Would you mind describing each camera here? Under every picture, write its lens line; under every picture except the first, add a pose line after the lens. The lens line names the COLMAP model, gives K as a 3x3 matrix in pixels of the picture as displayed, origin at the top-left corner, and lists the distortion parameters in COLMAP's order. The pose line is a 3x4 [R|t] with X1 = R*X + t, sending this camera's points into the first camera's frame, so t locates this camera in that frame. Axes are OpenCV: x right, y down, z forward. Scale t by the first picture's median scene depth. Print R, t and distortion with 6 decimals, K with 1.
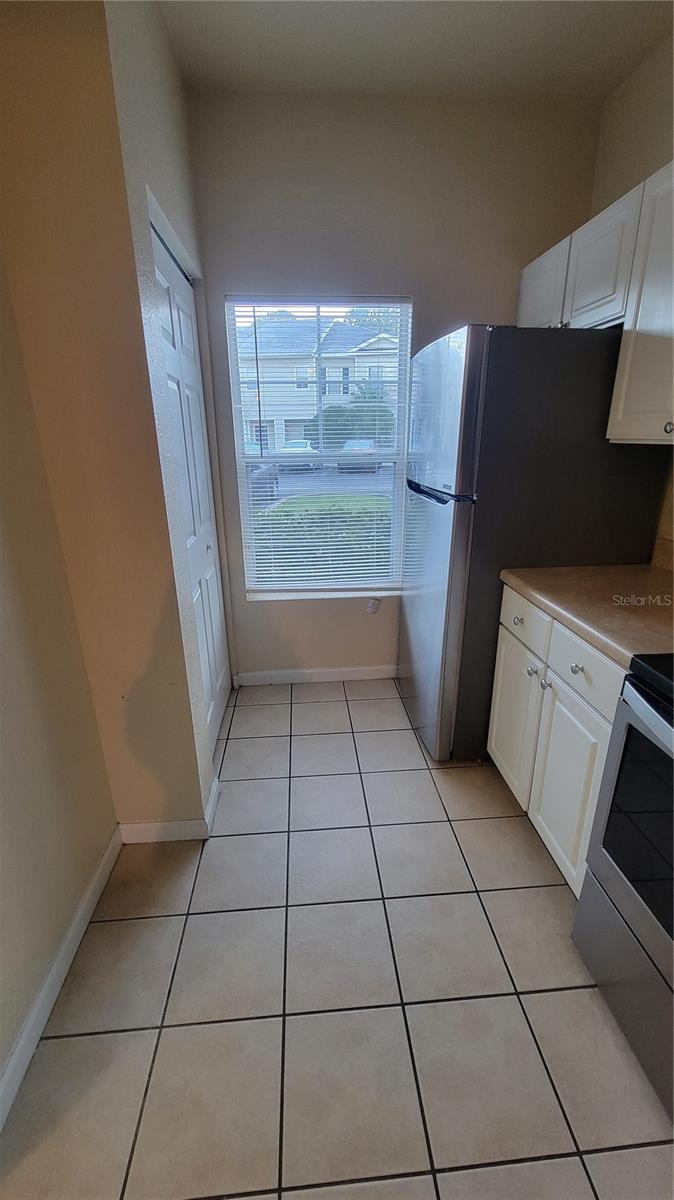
lens RADIAL K [[491.2, 0, 335.7], [0, 491.2, 605.4], [0, 0, 1]] dist [0.008159, -0.000026]
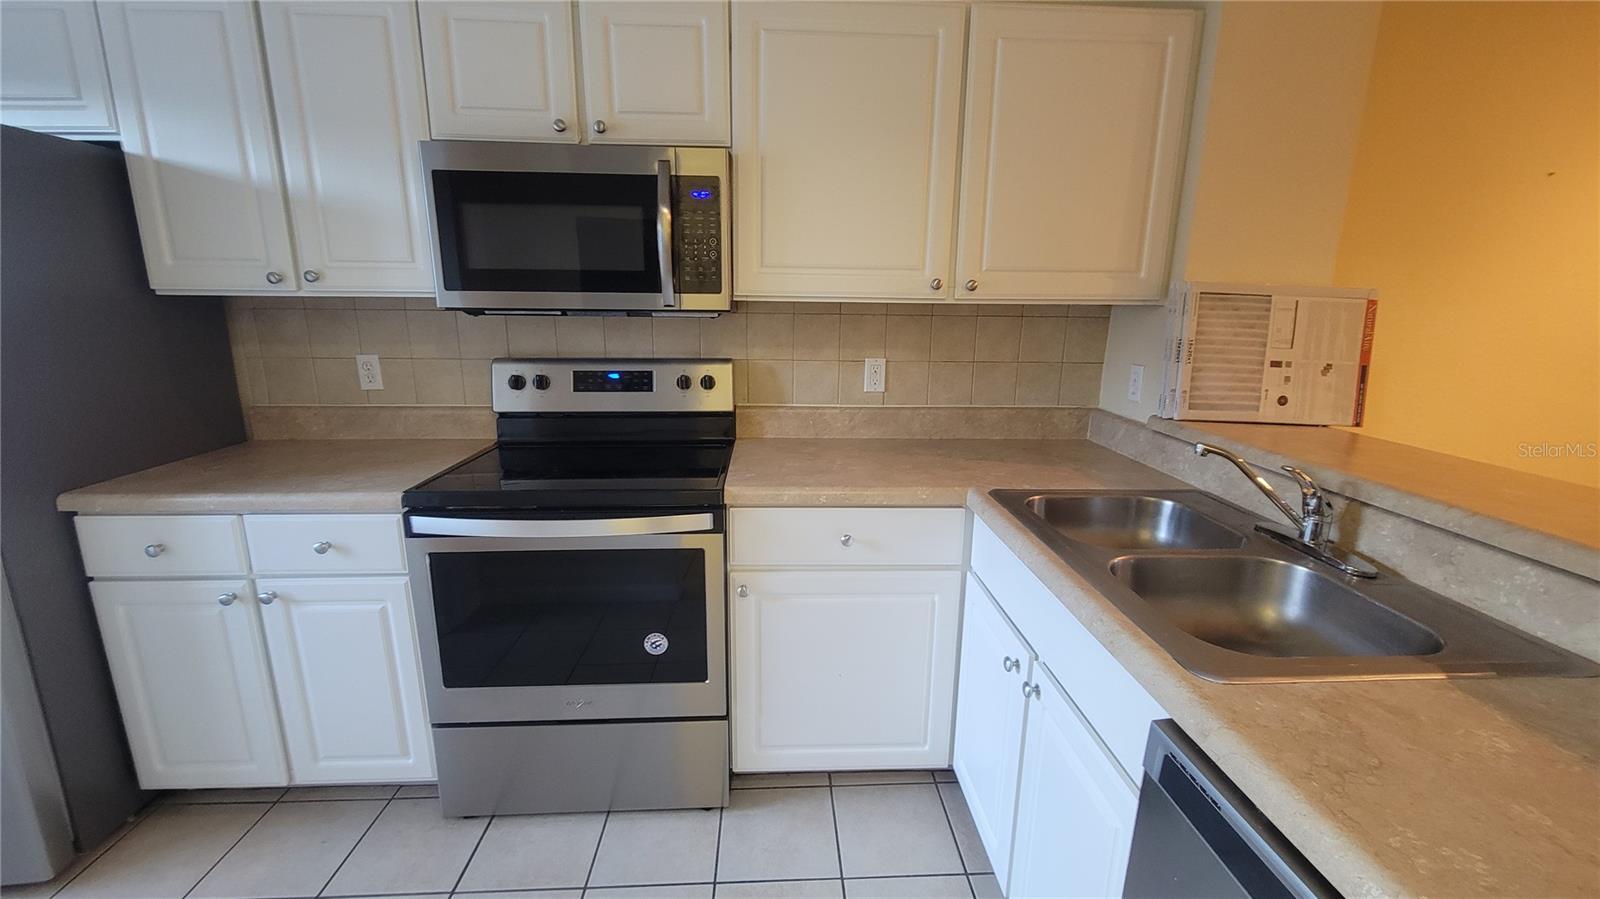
lens RADIAL K [[654.9, 0, 800.0], [0, 654.9, 449.5], [0, 0, 1]] dist [0.008159, -0.000026]
pose [[0.029262, -0.217089, 0.975713, -0.440800], [0.319754, 0.926873, 0.196633, 0.008146], [-0.947049, 0.306234, 0.096537, 0.034400]]
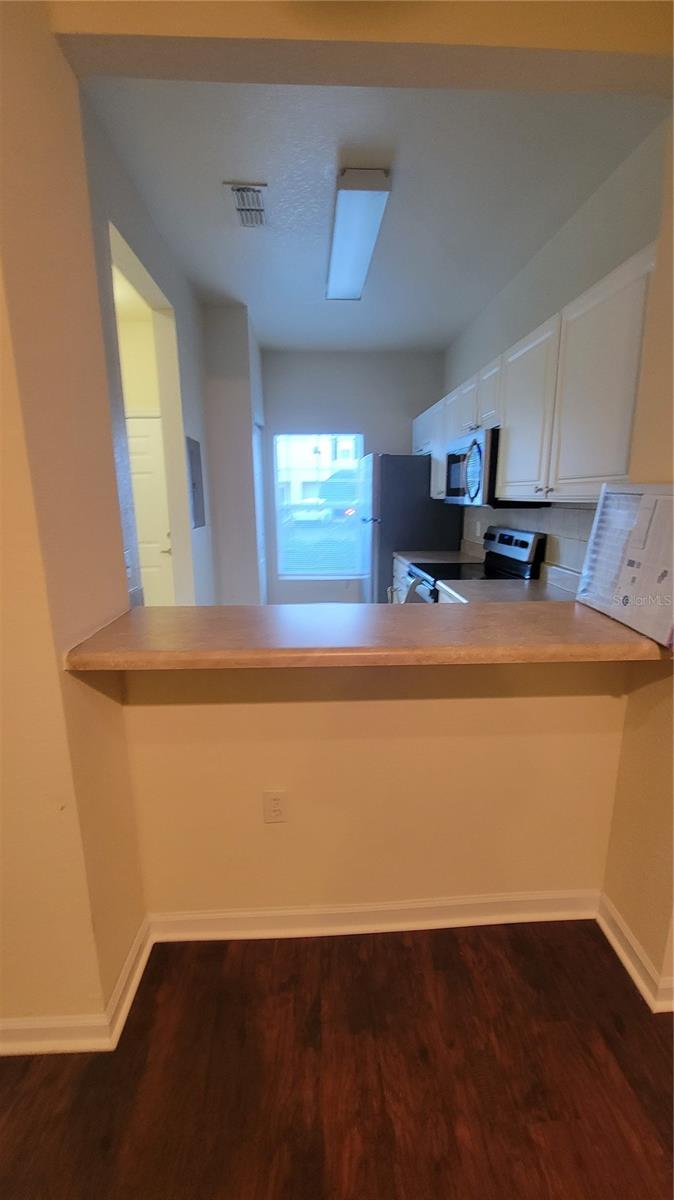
lens RADIAL K [[491.2, 0, 335.7], [0, 491.2, 605.4], [0, 0, 1]] dist [0.008159, -0.000026]
pose [[0.999547, 0.011895, -0.027647, 0.138551], [-0.015005, 0.993237, -0.115135, 0.459806], [0.026090, 0.115498, 0.992965, -1.305520]]
